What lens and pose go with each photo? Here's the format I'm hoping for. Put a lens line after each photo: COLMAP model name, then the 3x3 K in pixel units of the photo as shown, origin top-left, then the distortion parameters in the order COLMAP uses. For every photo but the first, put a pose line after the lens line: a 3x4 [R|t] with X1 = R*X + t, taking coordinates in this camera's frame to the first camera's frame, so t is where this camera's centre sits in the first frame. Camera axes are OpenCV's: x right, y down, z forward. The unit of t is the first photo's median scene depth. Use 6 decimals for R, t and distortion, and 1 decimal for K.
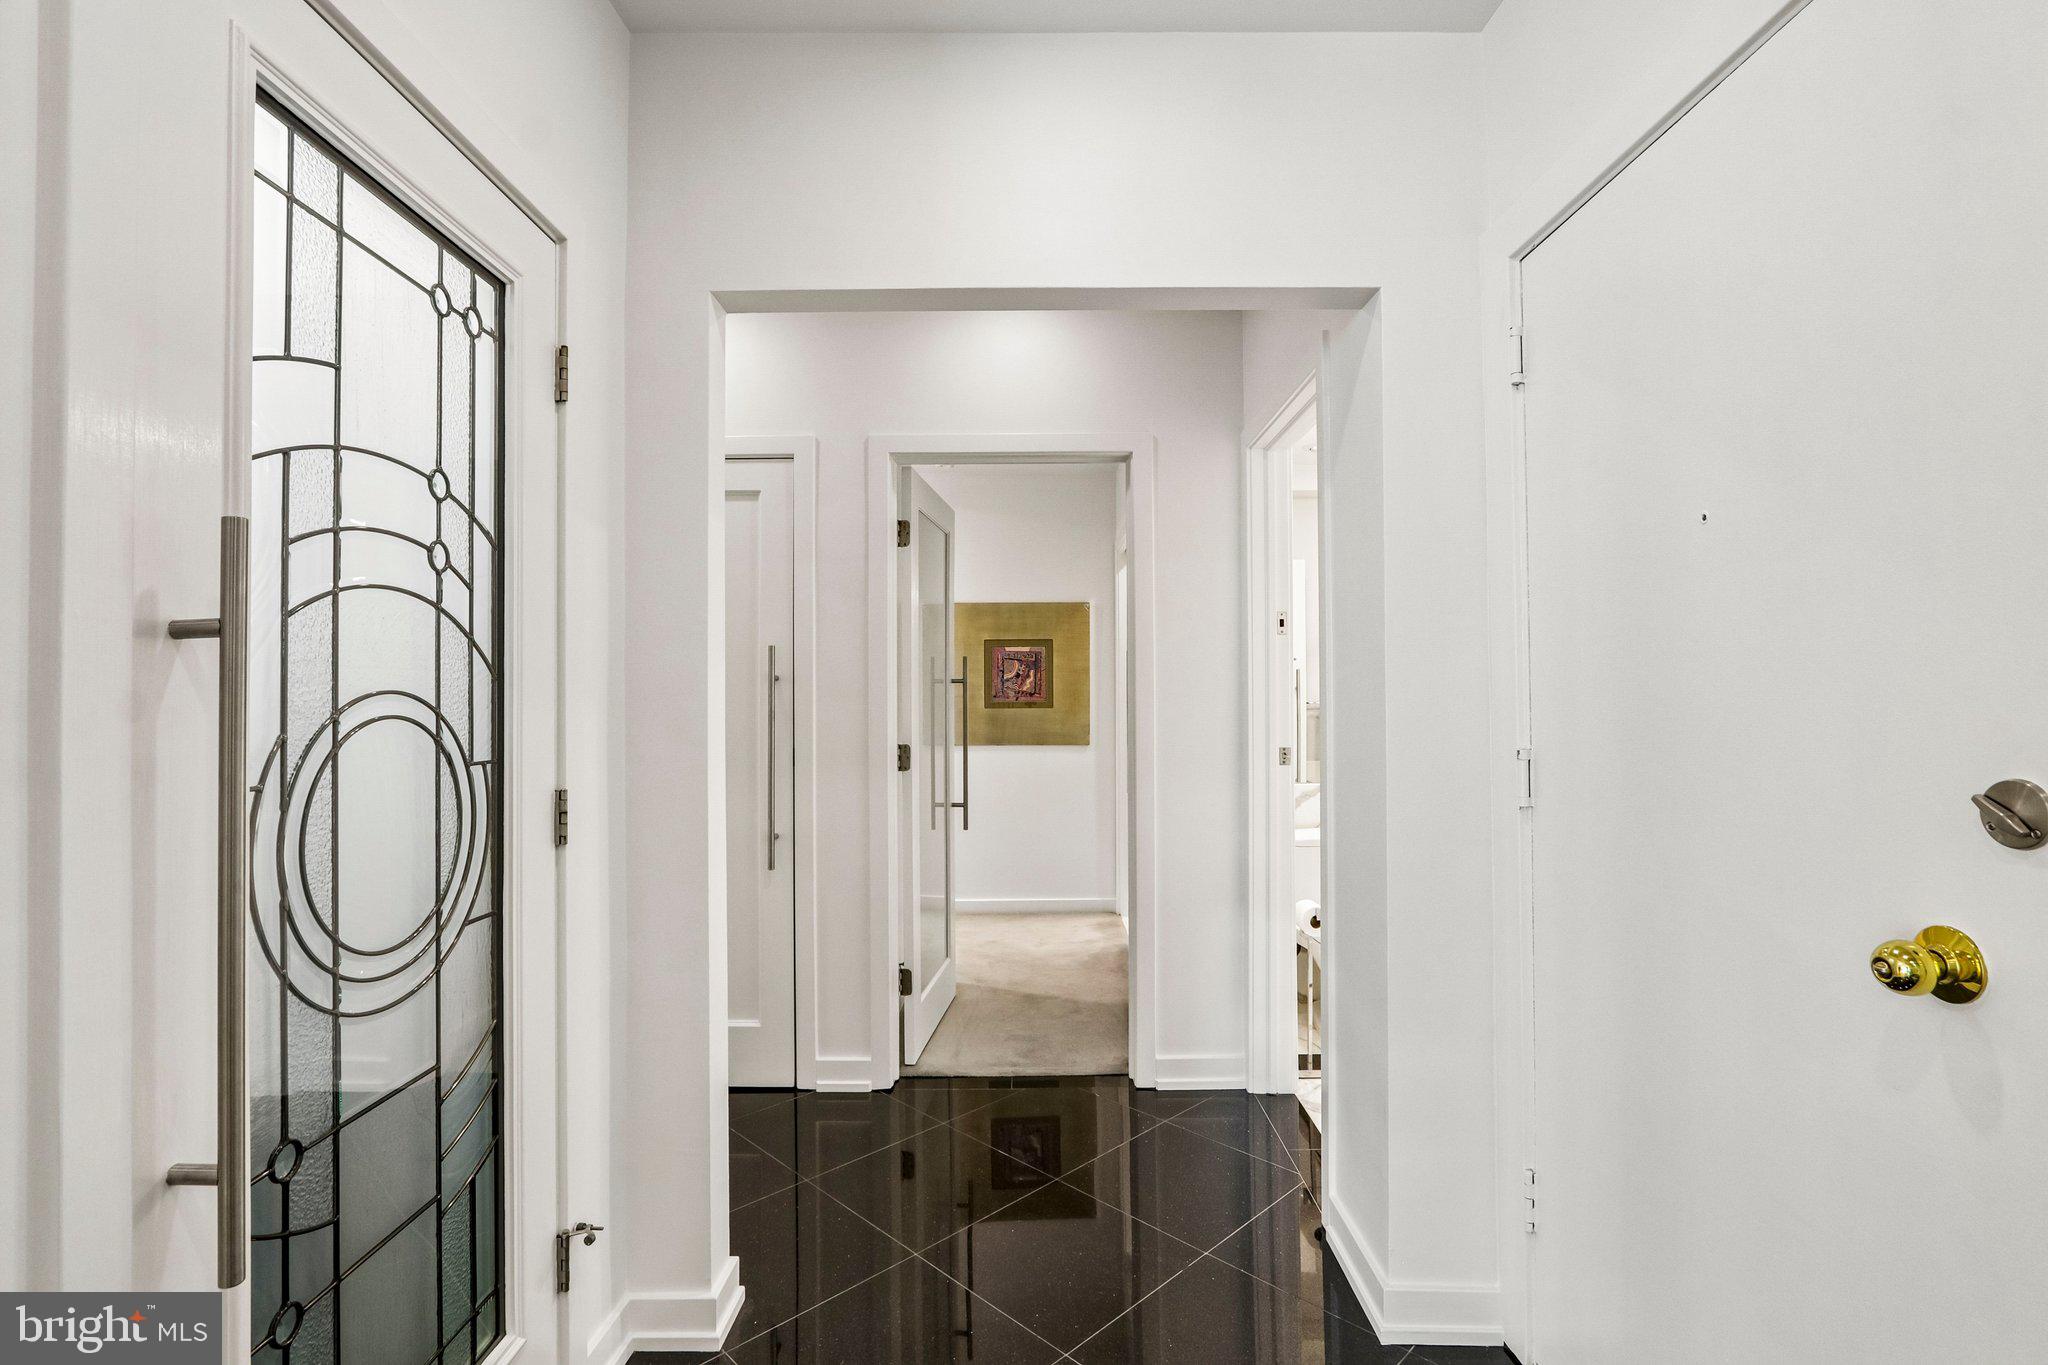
lens RADIAL K [[944.4, 0, 1024.6], [0, 944.4, 686.0], [0, 0, 1]] dist [-0.015737, 0.003049]
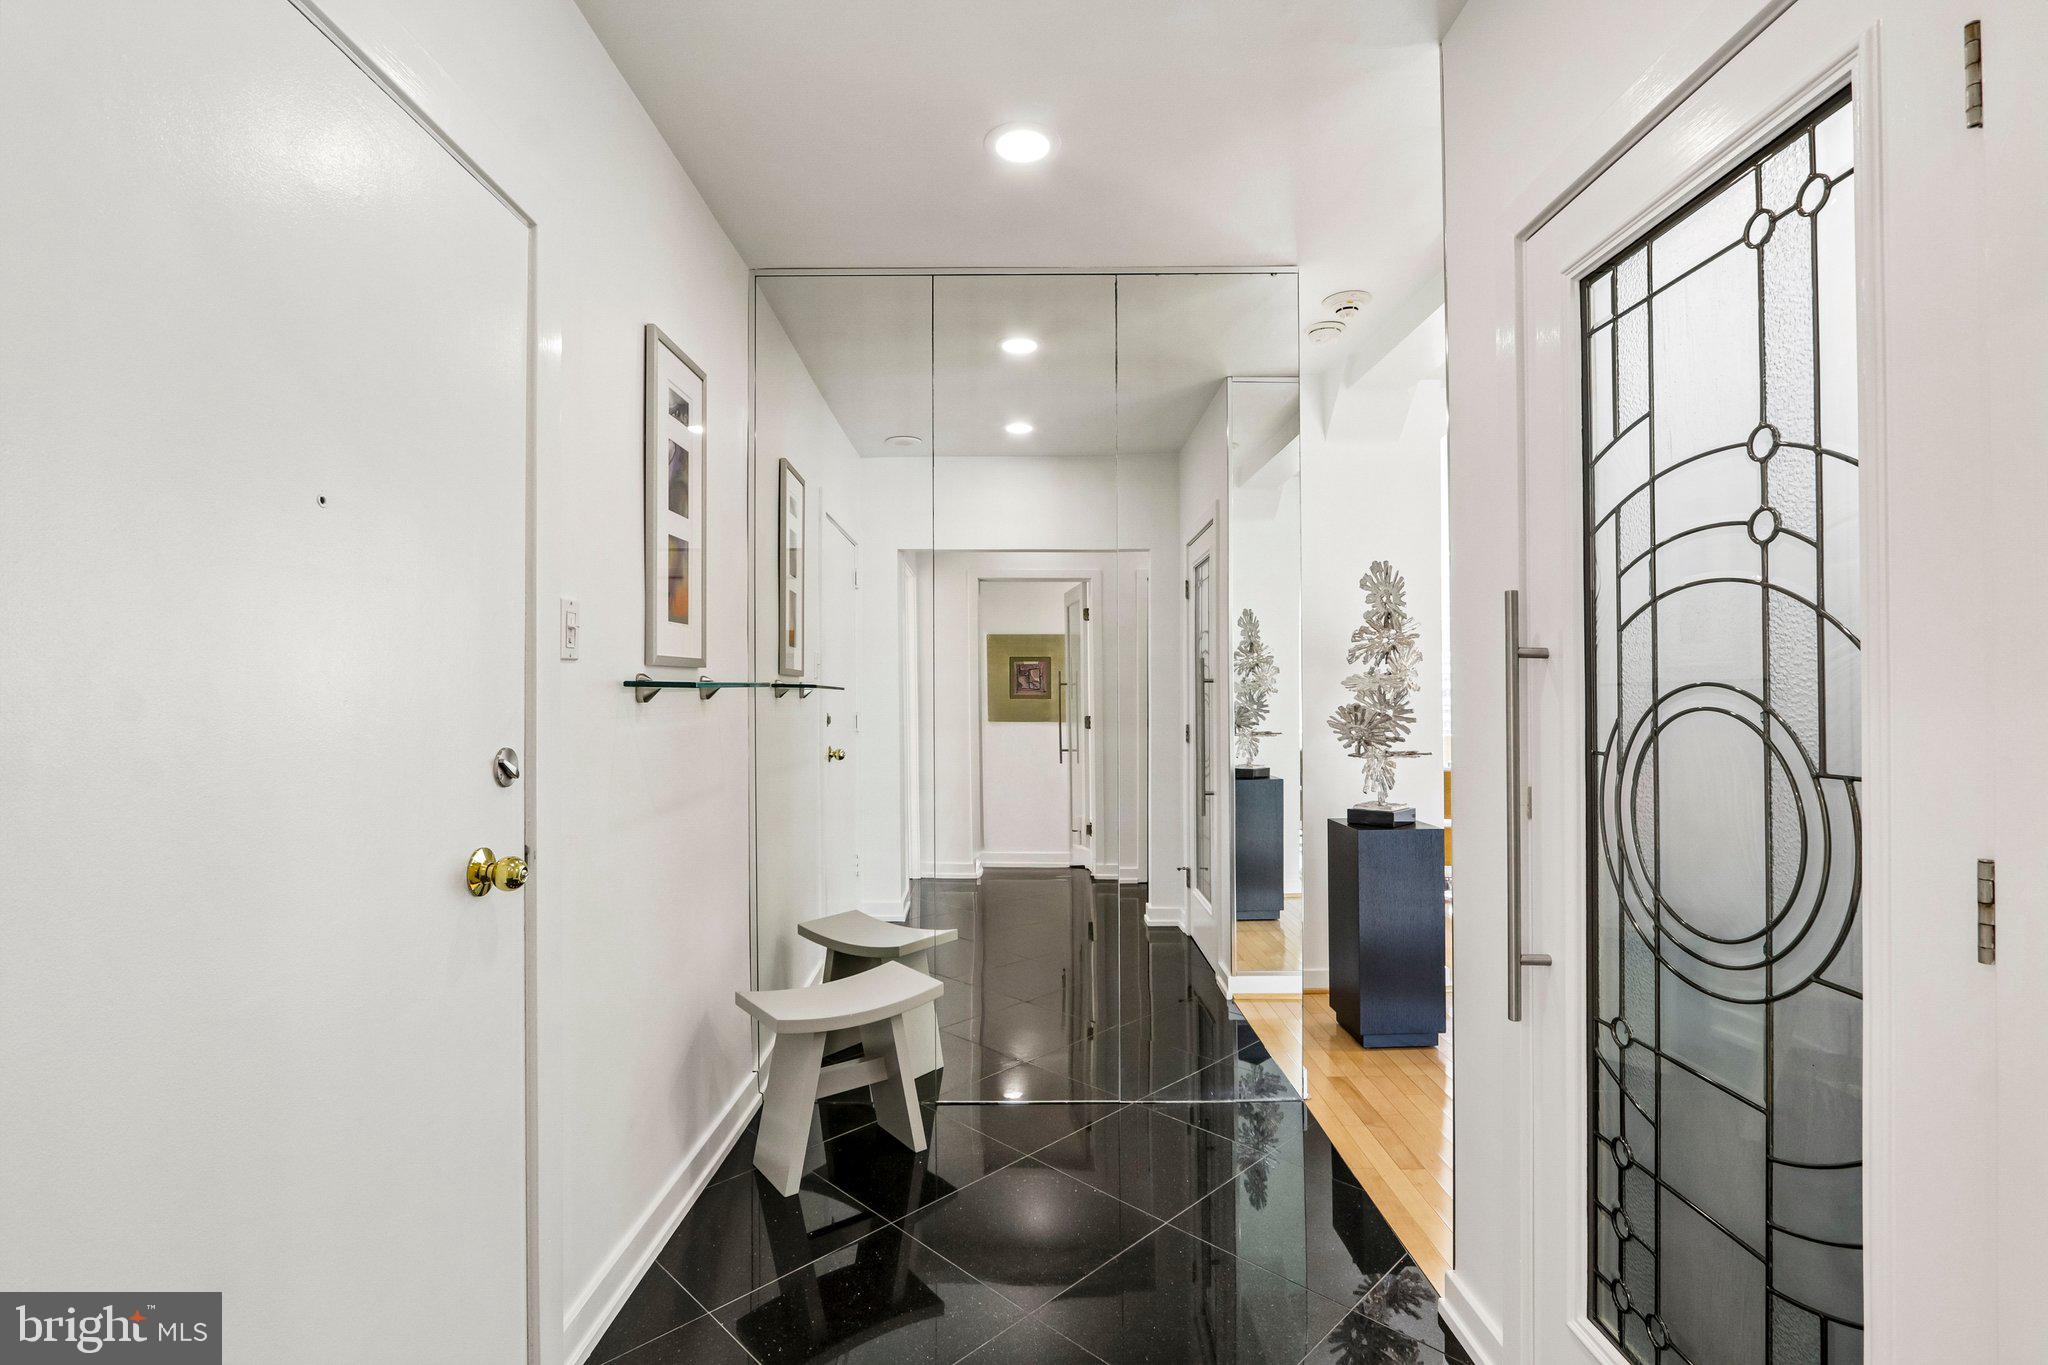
lens RADIAL K [[944.4, 0, 1025.3], [0, 944.4, 687.4], [0, 0, 1]] dist [-0.015737, 0.003049]
pose [[-0.999887, 0.012289, -0.008647, 0.073036], [0.012468, 0.999701, -0.021017, 0.022540], [0.008386, -0.021122, -0.999742, 2.075830]]
